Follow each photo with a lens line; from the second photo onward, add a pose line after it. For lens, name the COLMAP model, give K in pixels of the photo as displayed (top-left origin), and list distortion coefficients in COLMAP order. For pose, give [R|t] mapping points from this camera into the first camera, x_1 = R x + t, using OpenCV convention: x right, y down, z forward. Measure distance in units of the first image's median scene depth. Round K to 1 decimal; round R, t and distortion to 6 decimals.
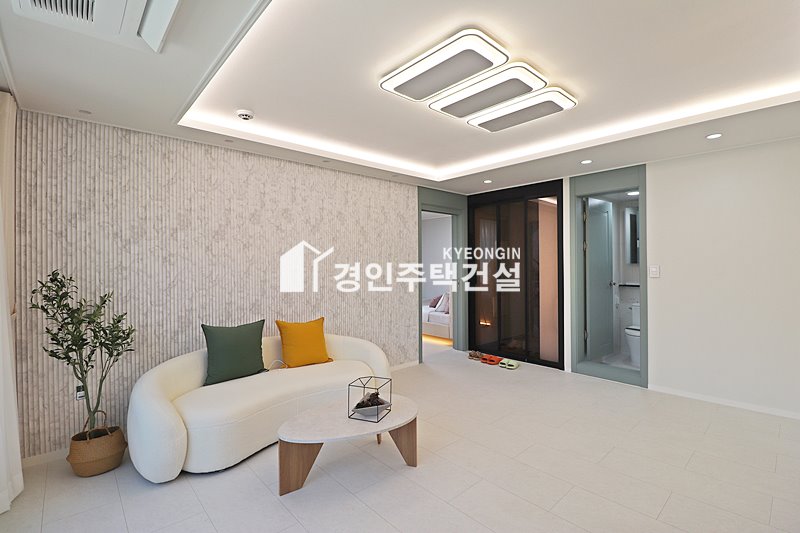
lens RADIAL K [[366.5, 0, 405.5], [0, 366.5, 262.6], [0, 0, 1]] dist [-0.008280, -0.007118]
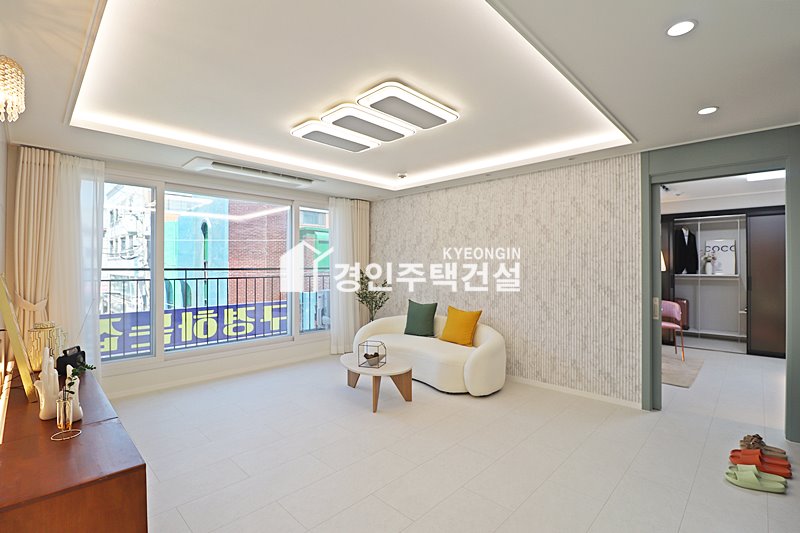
lens RADIAL K [[366.5, 0, 394.2], [0, 366.5, 265.0], [0, 0, 1]] dist [-0.008280, -0.007118]
pose [[0.053812, 0.003679, -0.998544, 0.787024], [0.004678, 0.999981, 0.003936, -0.001570], [0.998540, -0.004883, 0.053794, 0.560078]]
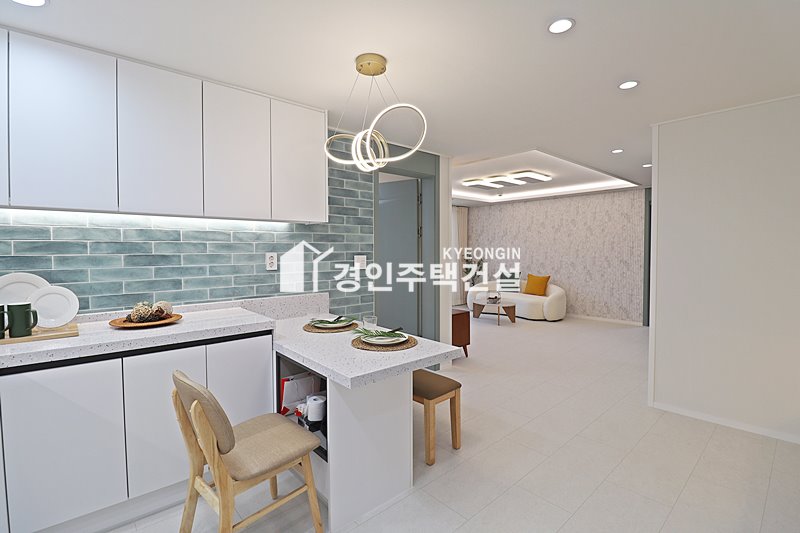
lens RADIAL K [[366.5, 0, 396.0], [0, 366.5, 261.6], [0, 0, 1]] dist [-0.008280, -0.007118]
pose [[-0.015863, 0.038746, -0.999123, 1.505283], [0.007907, 0.999223, 0.038624, -0.009597], [0.999843, -0.007288, -0.016157, 0.165797]]
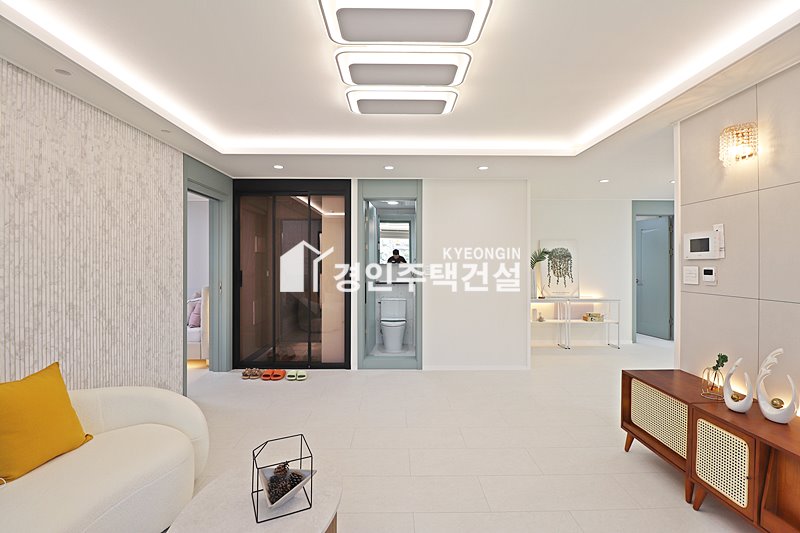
lens RADIAL K [[366.5, 0, 400.3], [0, 366.5, 263.6], [0, 0, 1]] dist [-0.008280, -0.007118]
pose [[0.662545, 0.005808, 0.748999, -0.245288], [-0.007803, 0.999969, -0.000851, 0.002759], [-0.748981, -0.005281, 0.662570, 0.238439]]
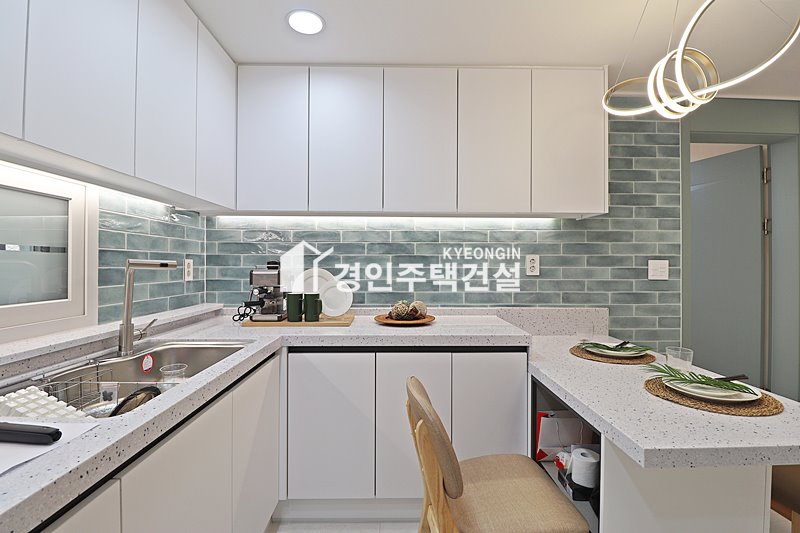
lens RADIAL K [[366.5, 0, 402.6], [0, 366.5, 261.9], [0, 0, 1]] dist [-0.008280, -0.007118]
pose [[-0.655530, -0.000781, -0.755169, 1.429130], [0.003442, 0.999986, -0.004022, 0.004999], [0.755162, -0.005236, -0.655518, 0.152046]]
